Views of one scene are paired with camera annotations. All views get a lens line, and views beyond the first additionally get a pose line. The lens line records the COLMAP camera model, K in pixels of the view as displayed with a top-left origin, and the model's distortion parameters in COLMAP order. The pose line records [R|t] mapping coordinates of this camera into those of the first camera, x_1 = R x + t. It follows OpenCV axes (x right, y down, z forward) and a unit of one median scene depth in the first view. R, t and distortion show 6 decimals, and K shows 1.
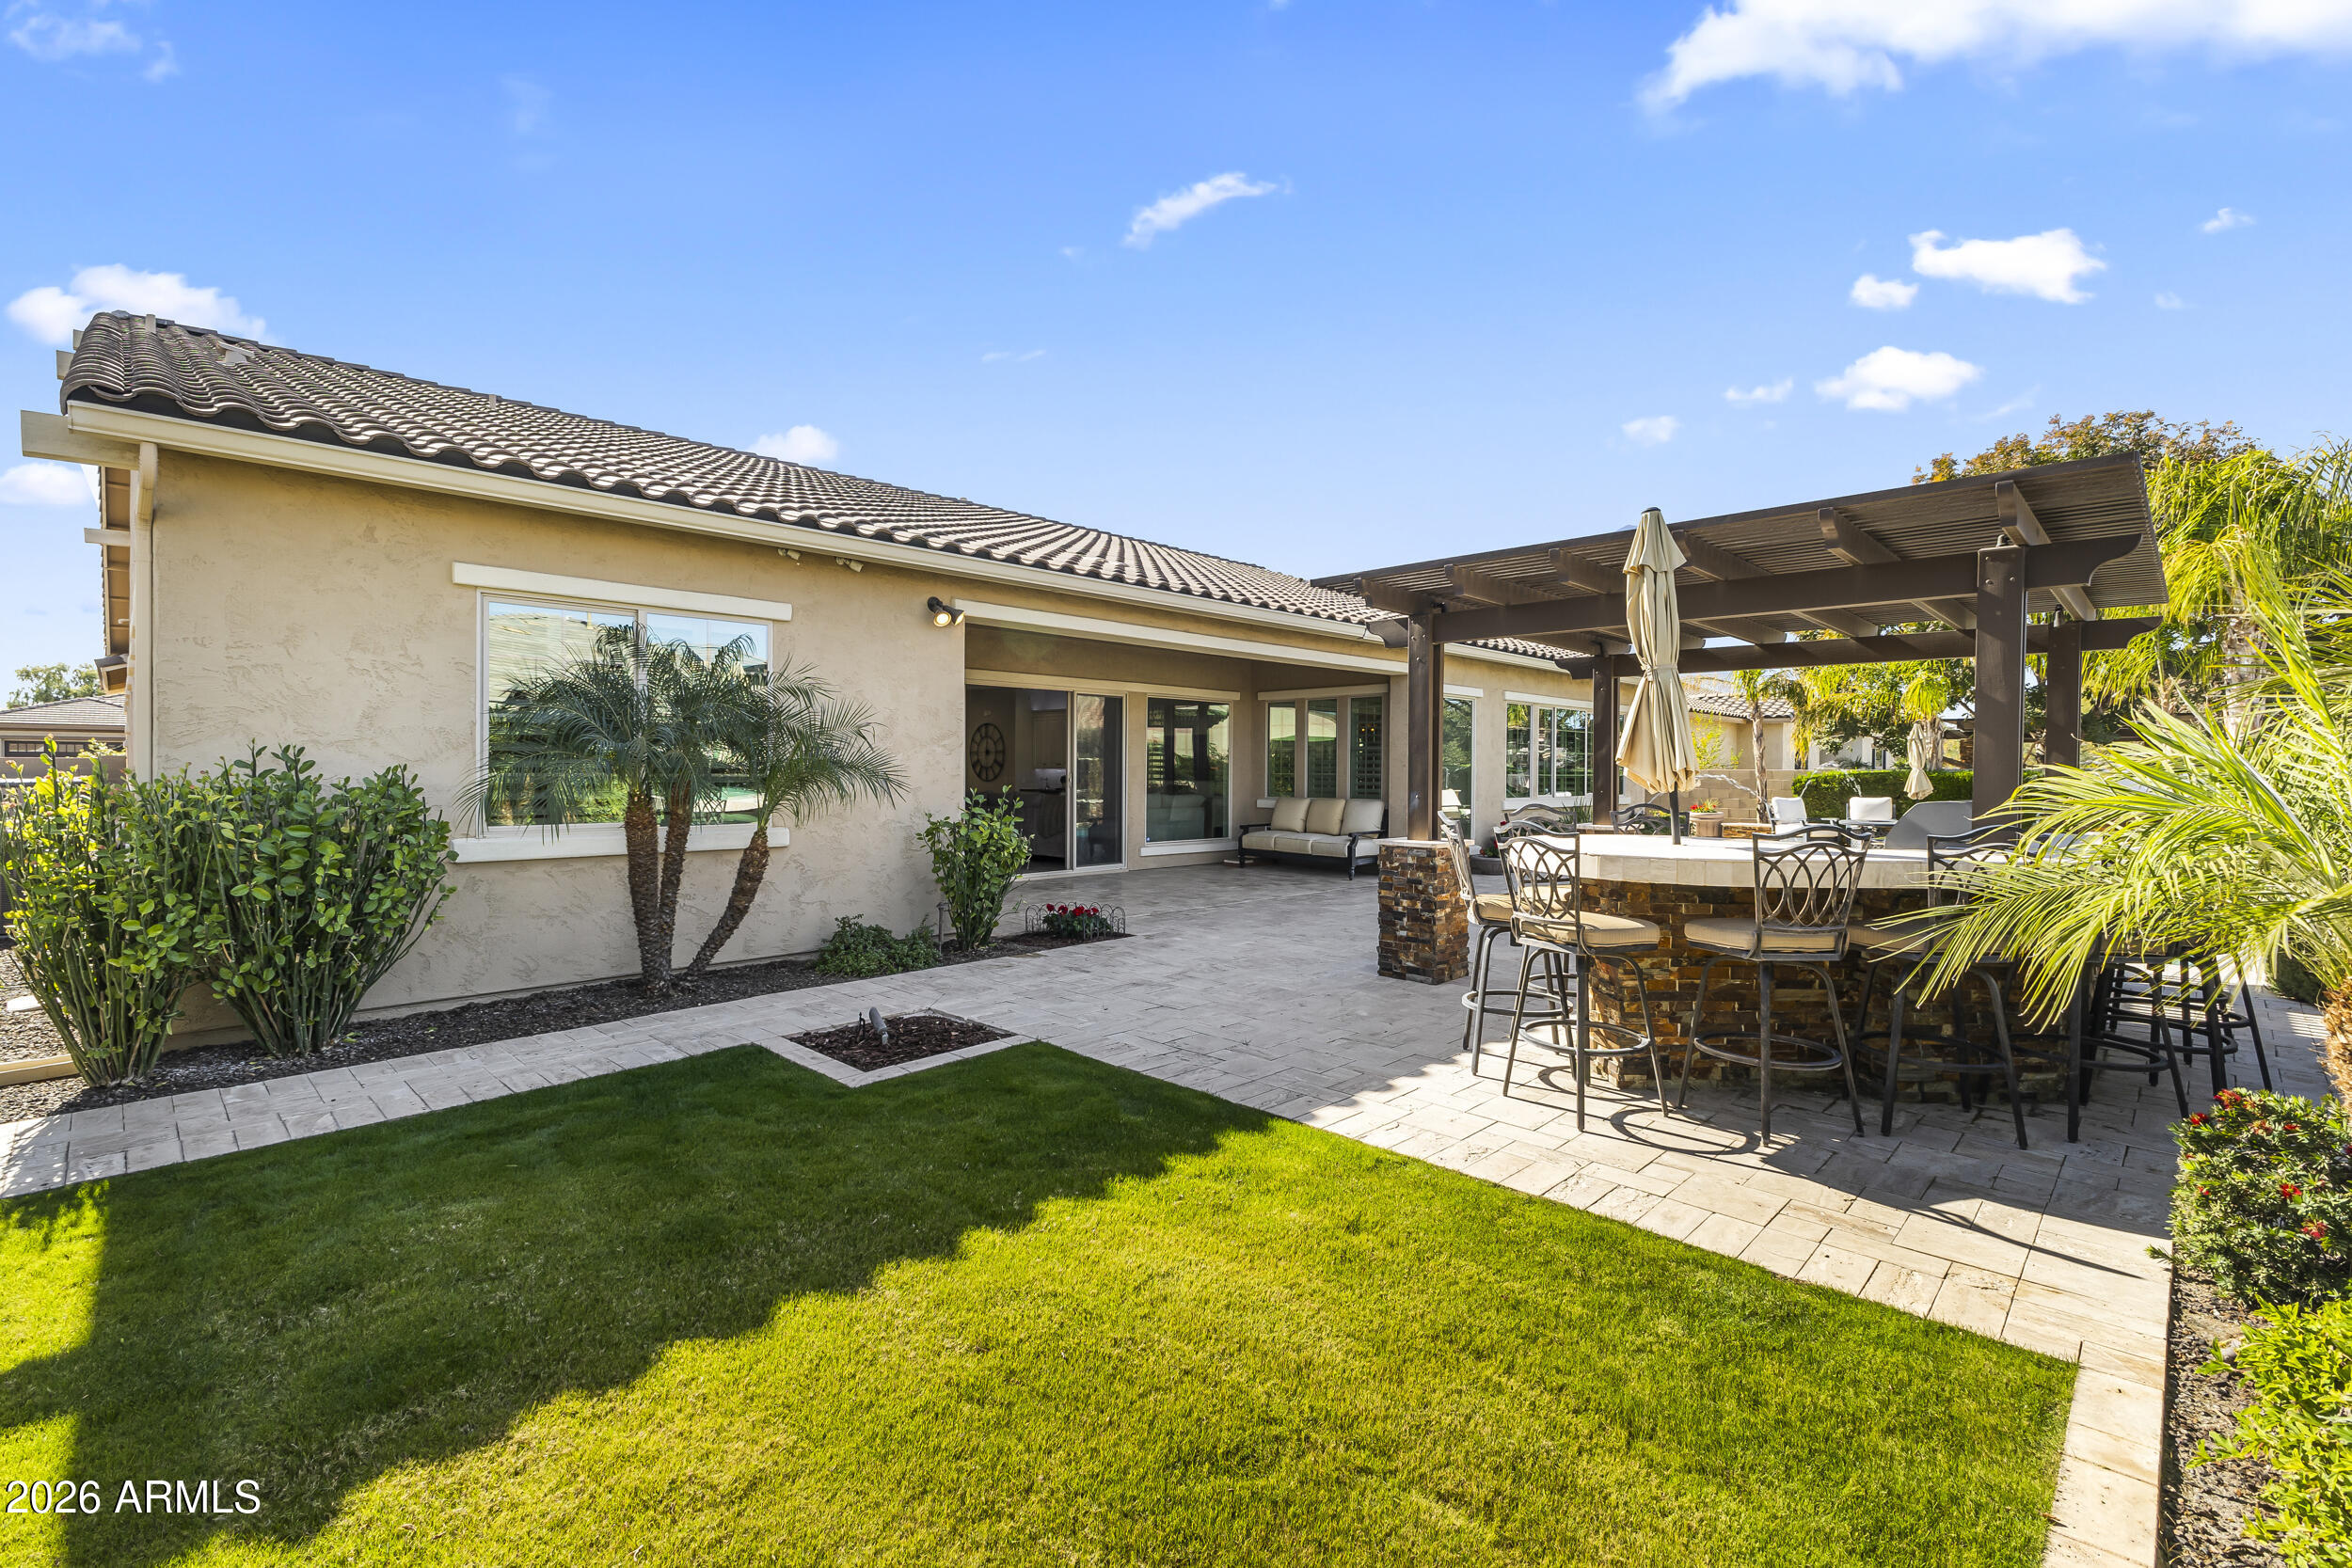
lens RADIAL K [[1035.1, 0, 1175.4], [0, 1035.1, 776.3], [0, 0, 1]] dist [0.020415, -0.004065]
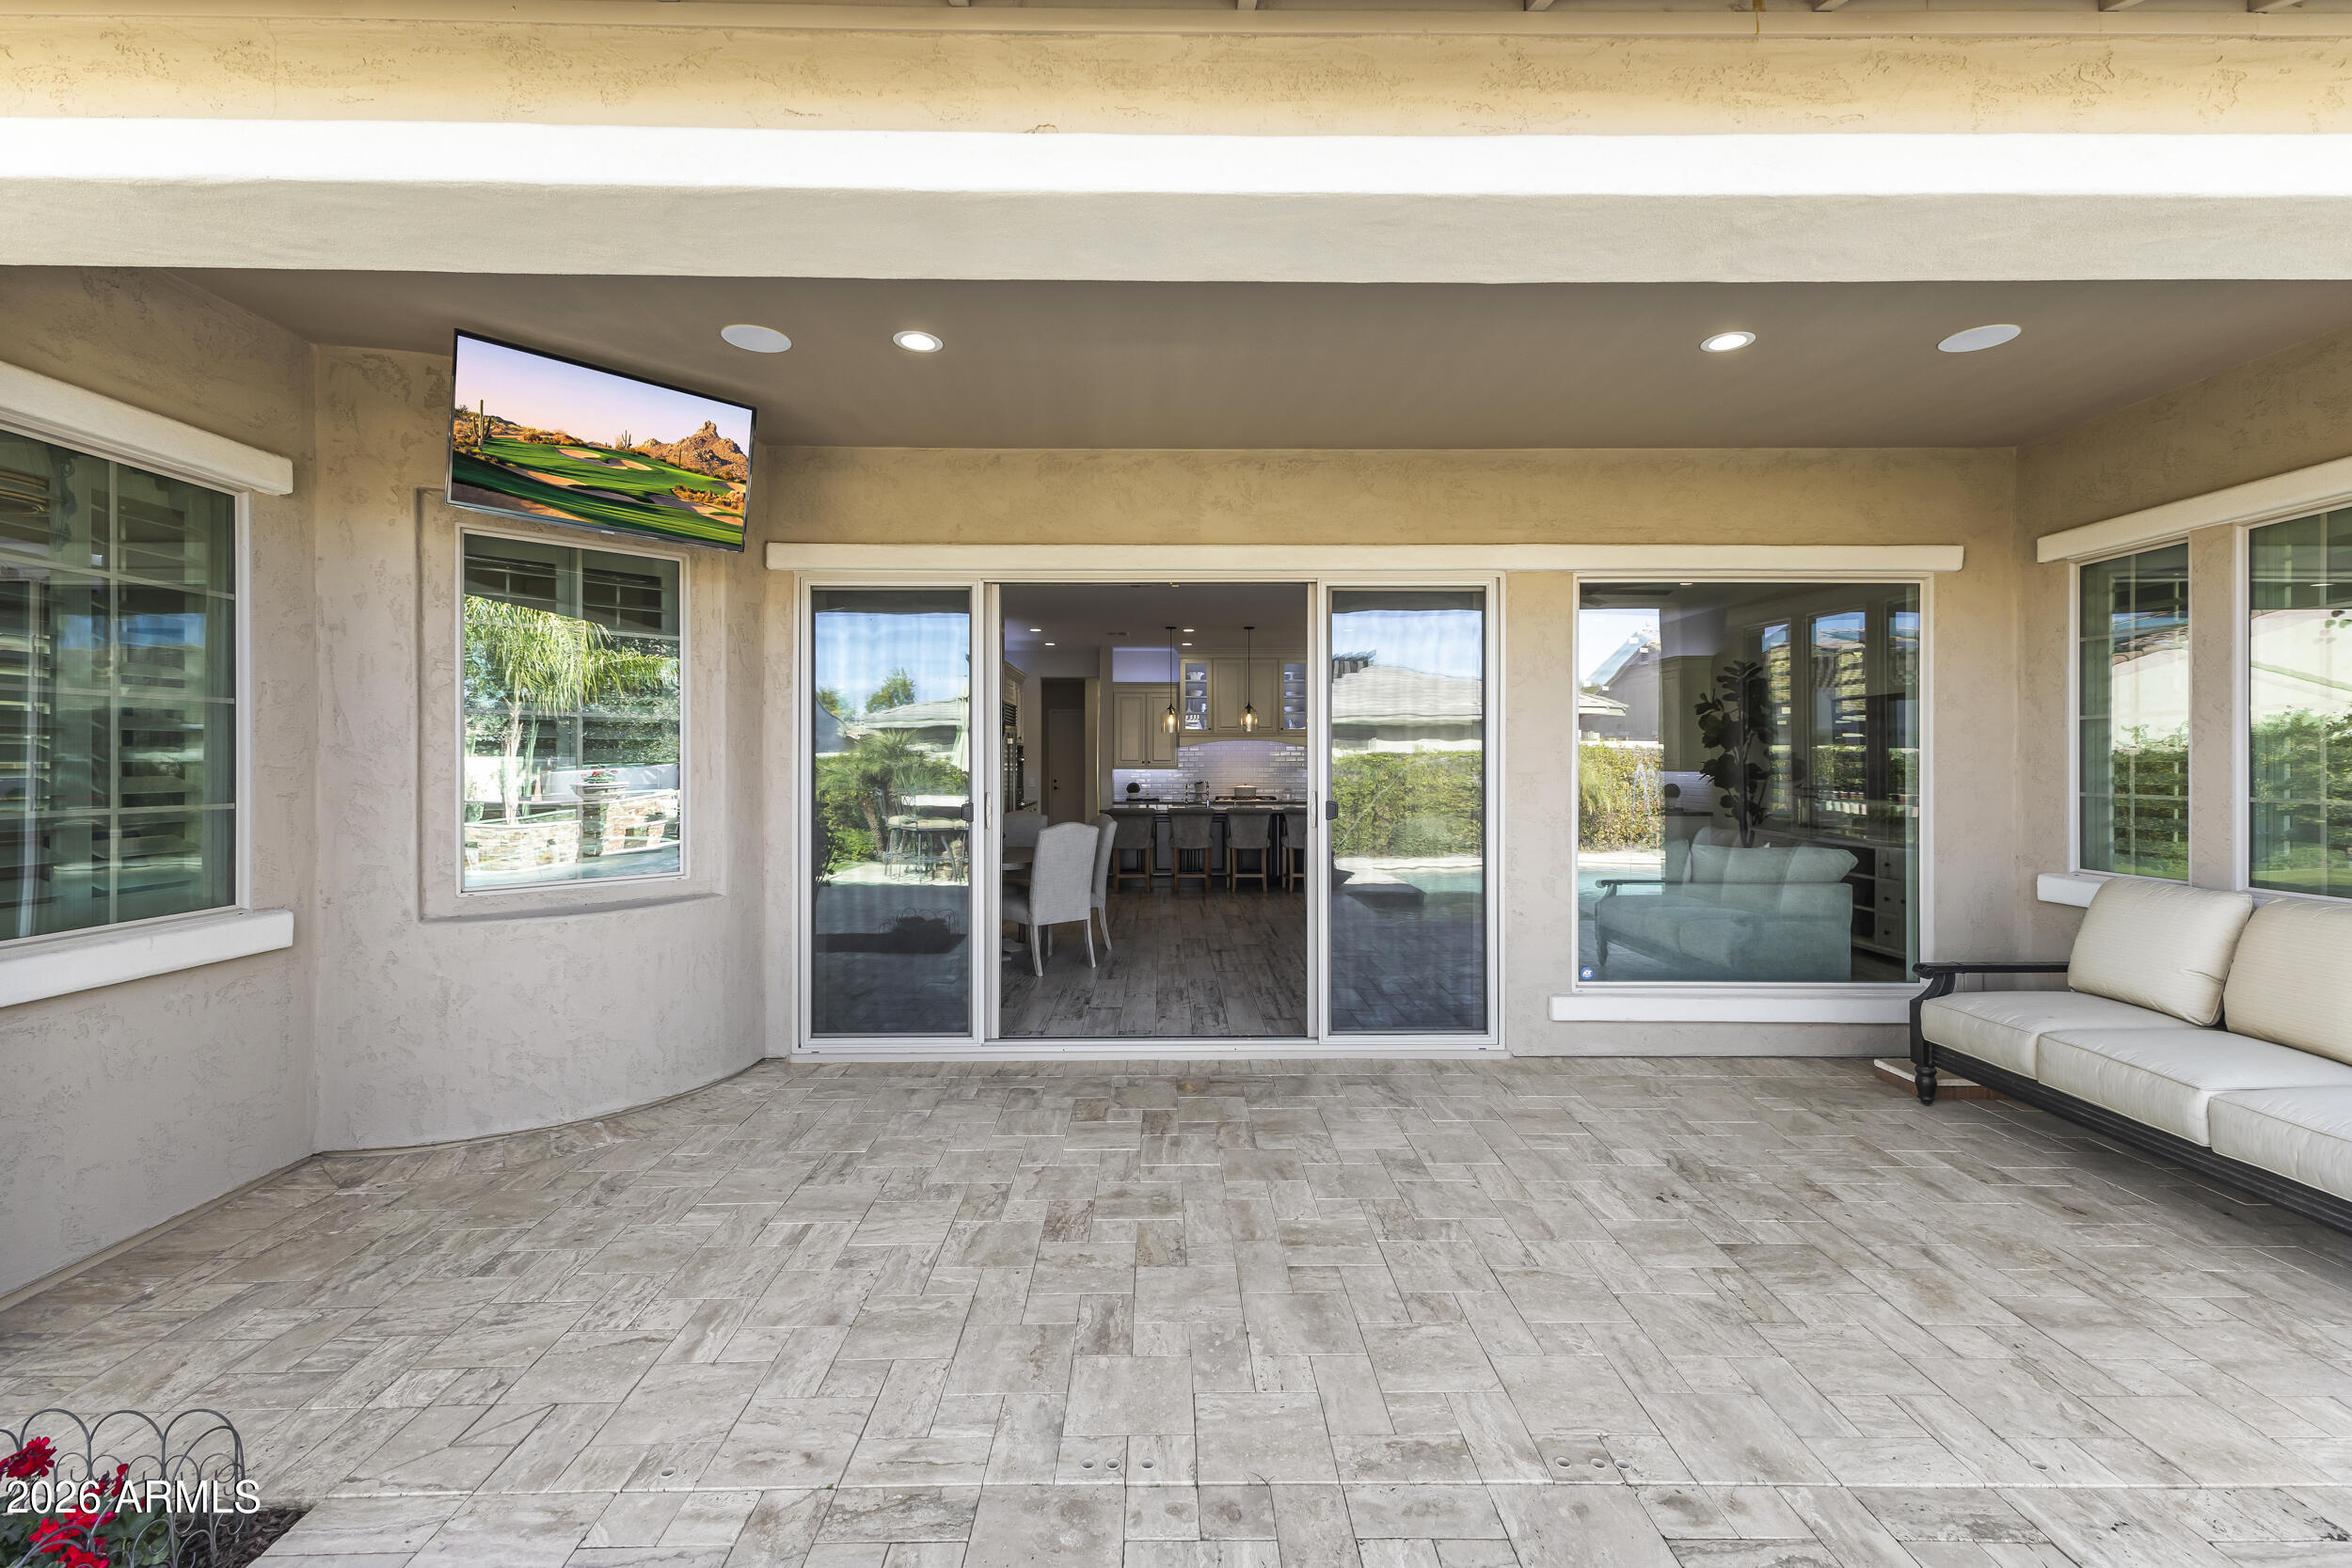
lens RADIAL K [[1035.1, 0, 1179.1], [0, 1035.1, 760.0], [0, 0, 1]] dist [0.020415, -0.004065]
pose [[0.711967, -0.008122, -0.702166, 0.124316], [0.000014, 0.999933, -0.011552, -0.009330], [0.702213, 0.008215, 0.711920, 0.620613]]
